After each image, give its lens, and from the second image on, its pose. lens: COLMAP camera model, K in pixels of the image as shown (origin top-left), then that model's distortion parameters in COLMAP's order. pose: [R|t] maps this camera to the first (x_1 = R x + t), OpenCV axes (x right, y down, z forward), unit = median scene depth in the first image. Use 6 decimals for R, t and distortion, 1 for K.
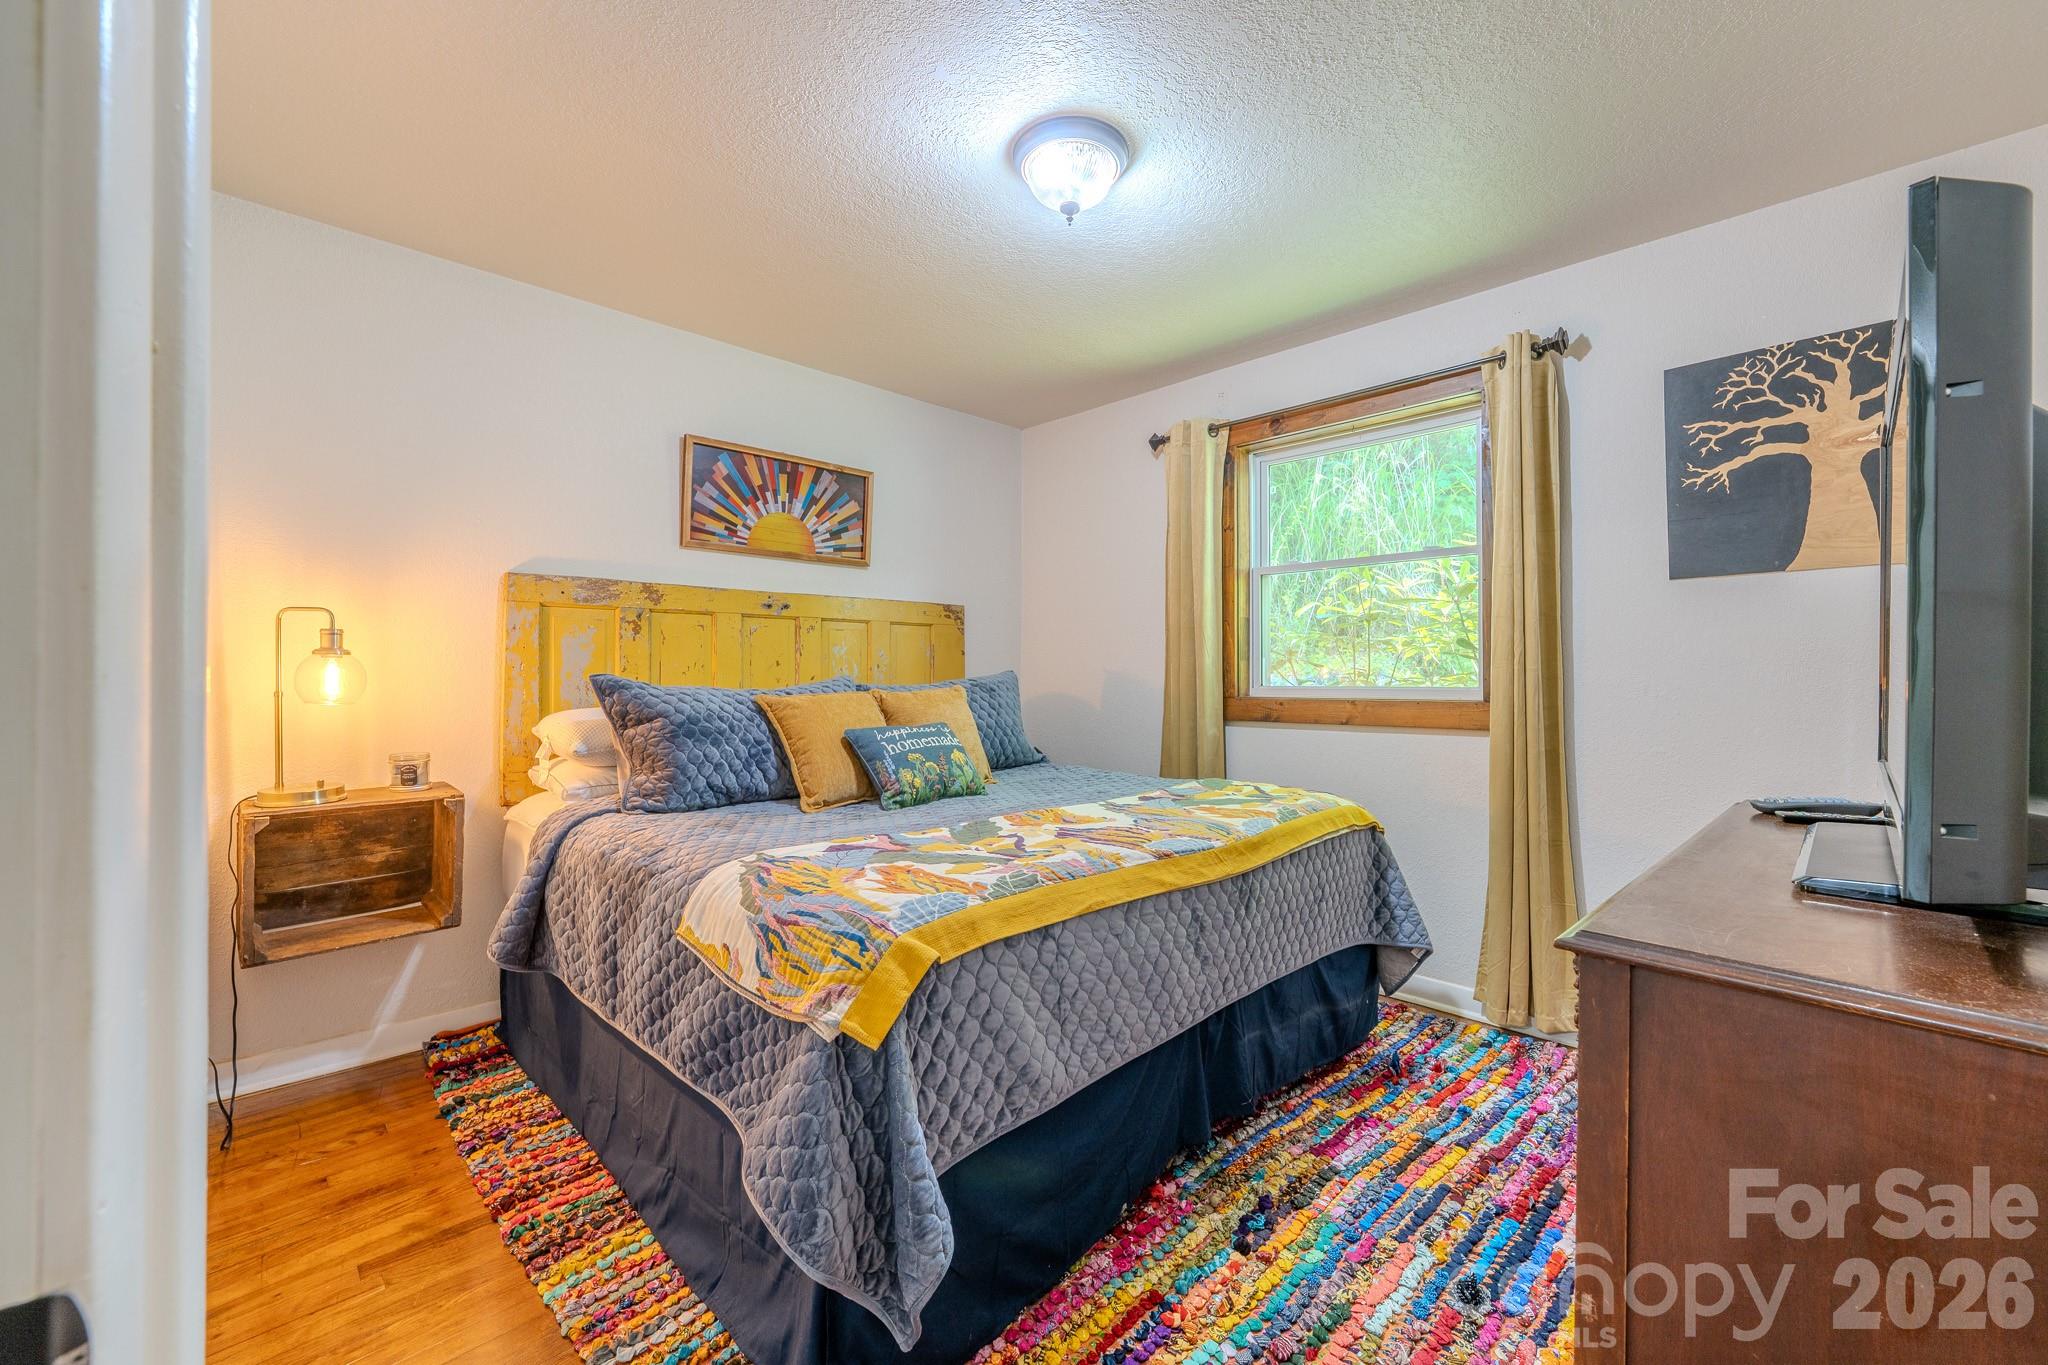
lens RADIAL K [[836.7, 0, 1025.4], [0, 836.7, 679.0], [0, 0, 1]] dist [0.001751, -0.002107]
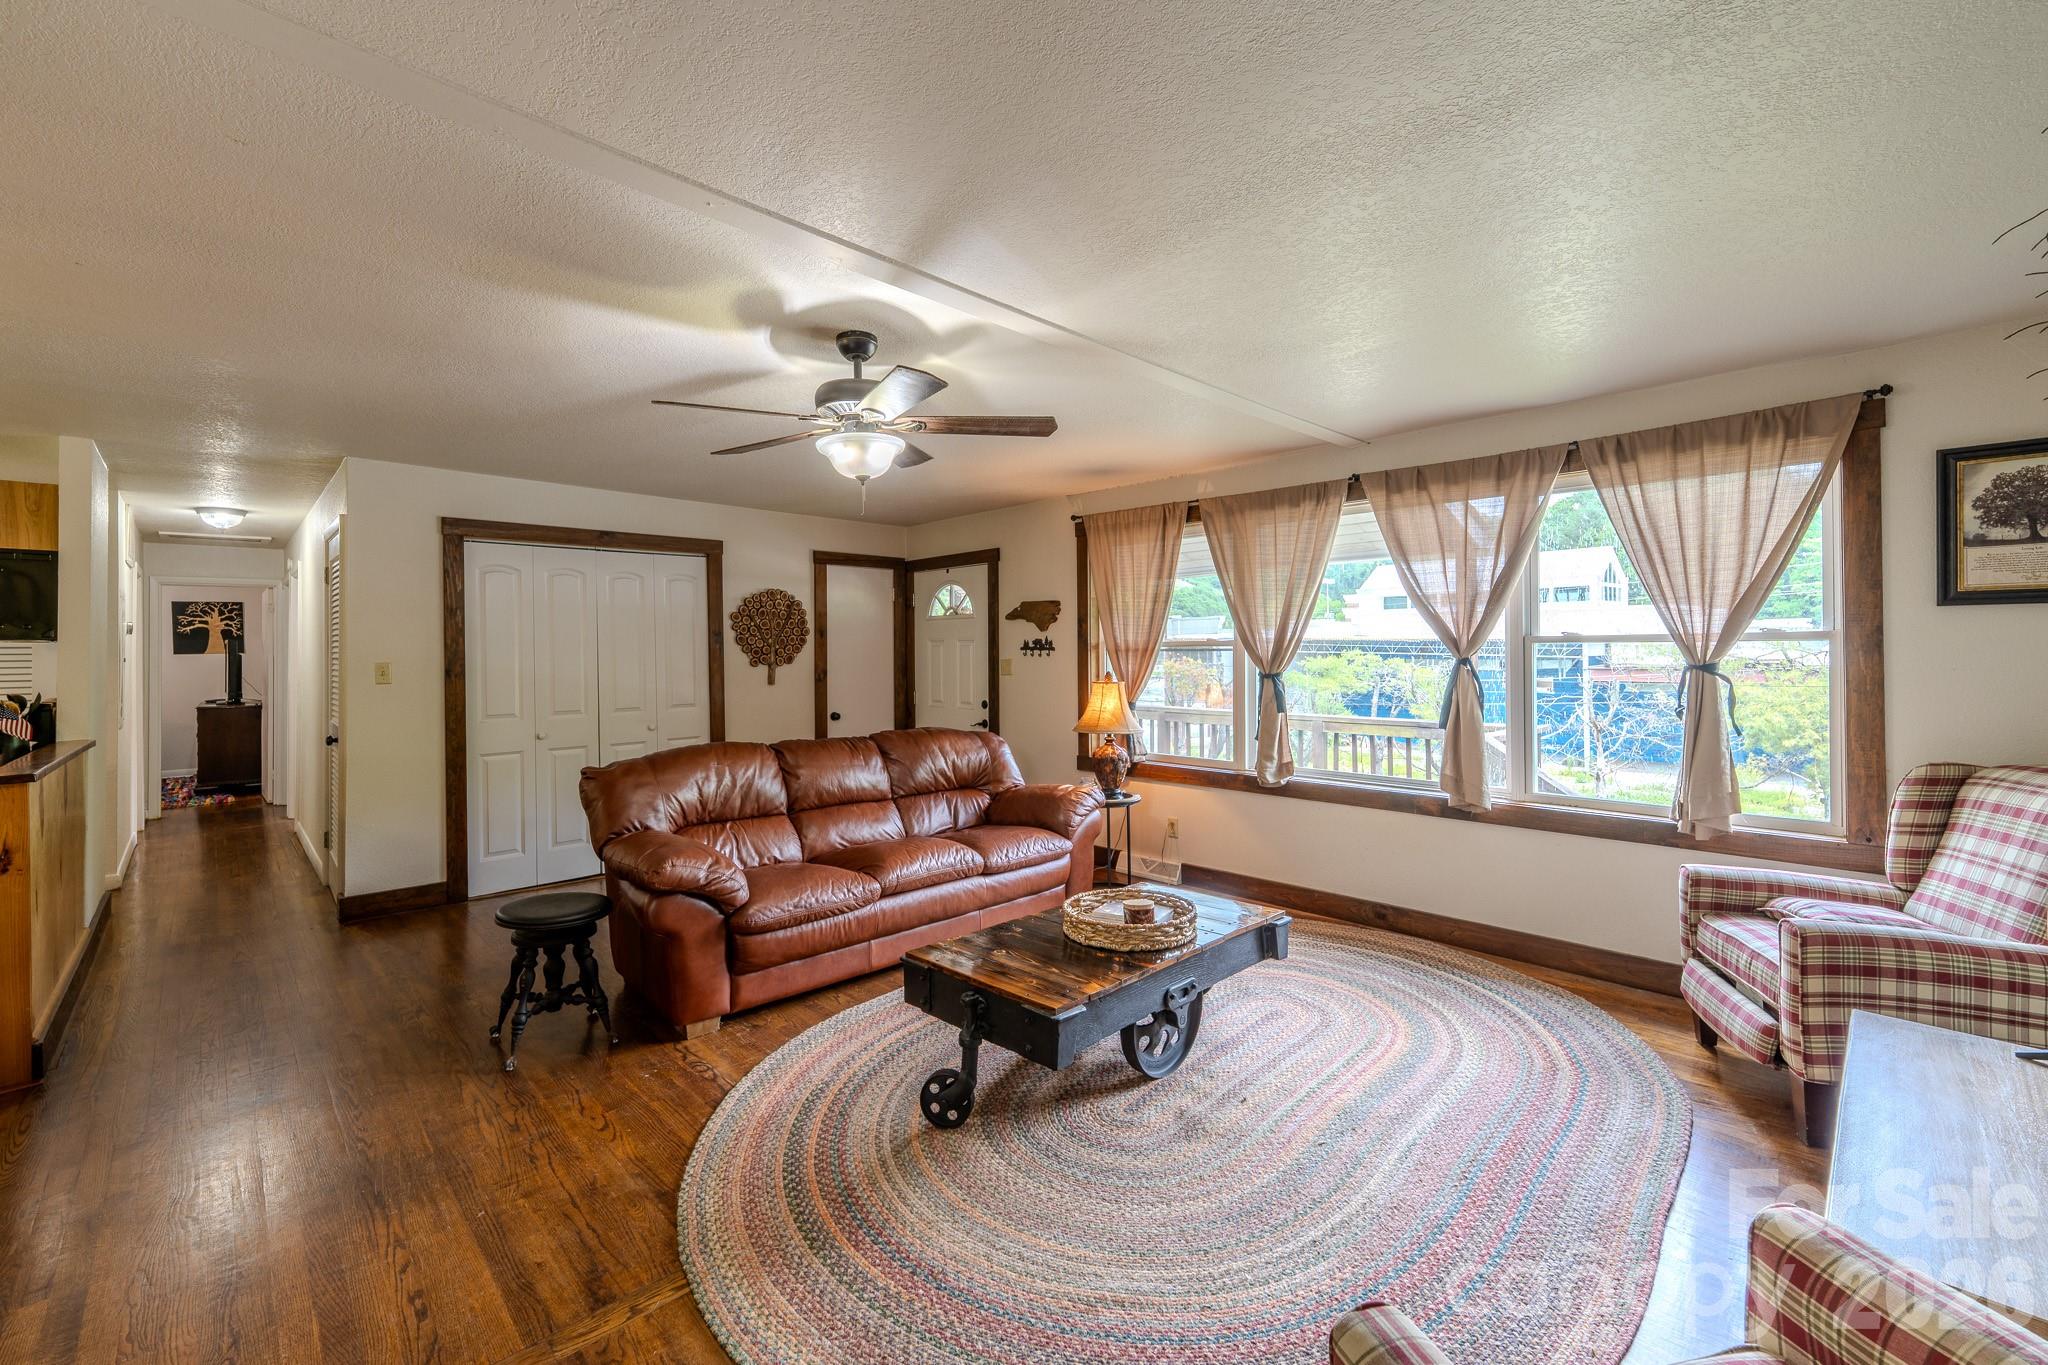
lens RADIAL K [[836.7, 0, 1012.2], [0, 836.7, 655.2], [0, 0, 1]] dist [0.001751, -0.002107]
pose [[0.019529, -0.000392, 0.999809, -3.183344], [0.009095, 0.999959, 0.000215, -0.085829], [-0.999768, 0.009090, 0.019532, -3.116157]]
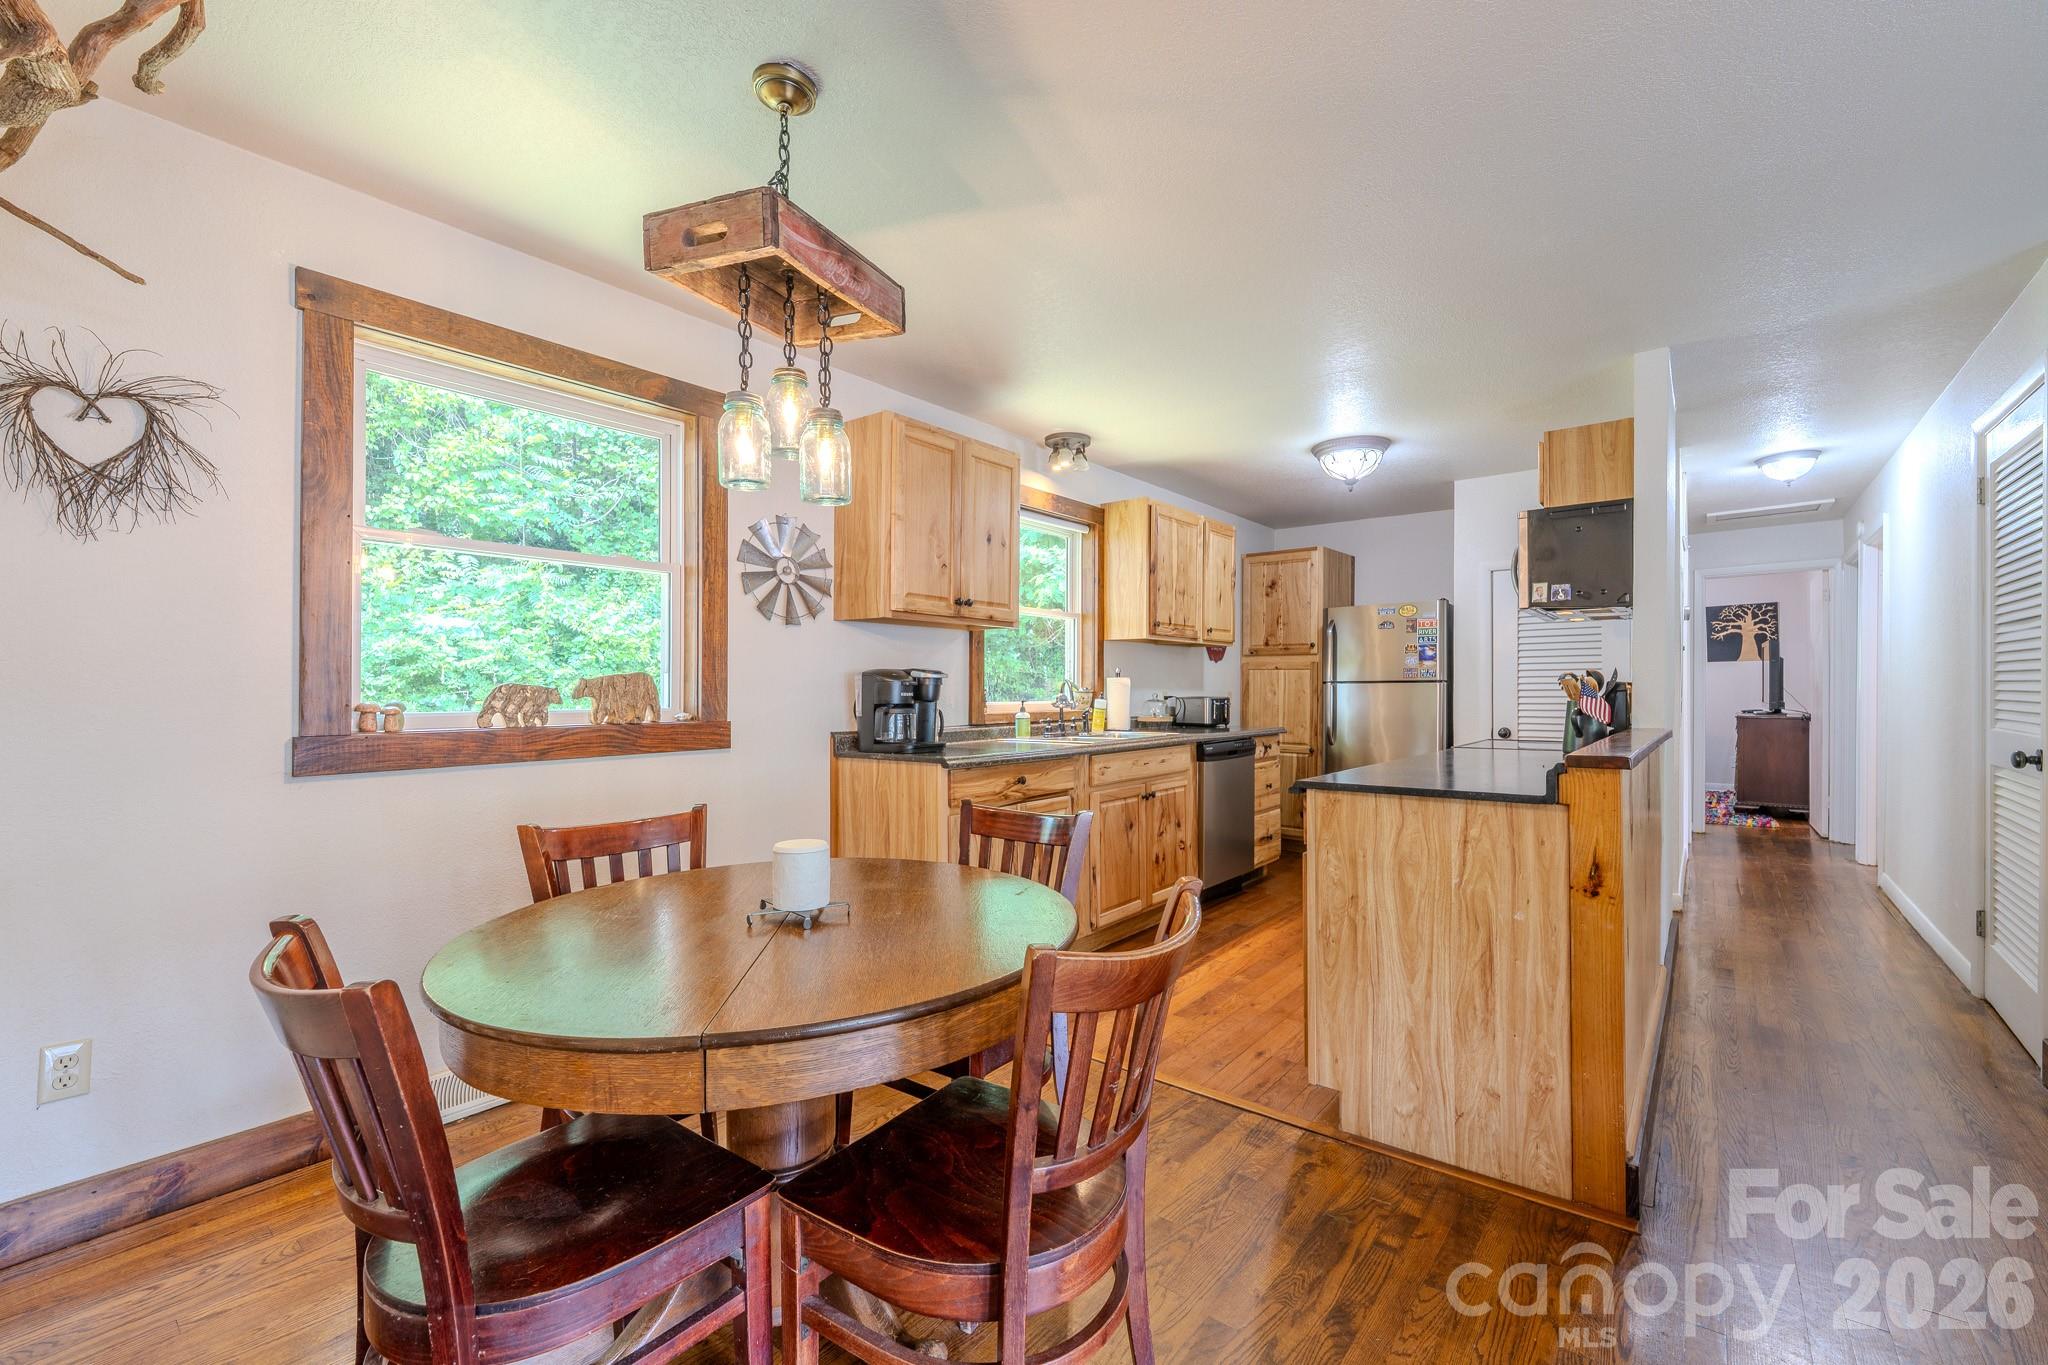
lens RADIAL K [[836.7, 0, 1057.4], [0, 836.7, 686.6], [0, 0, 1]] dist [0.001751, -0.002107]
pose [[0.992453, -0.002642, 0.122594, -2.688532], [0.003369, 0.999978, -0.005726, -0.000247], [-0.122576, 0.006095, 0.992440, -2.464048]]
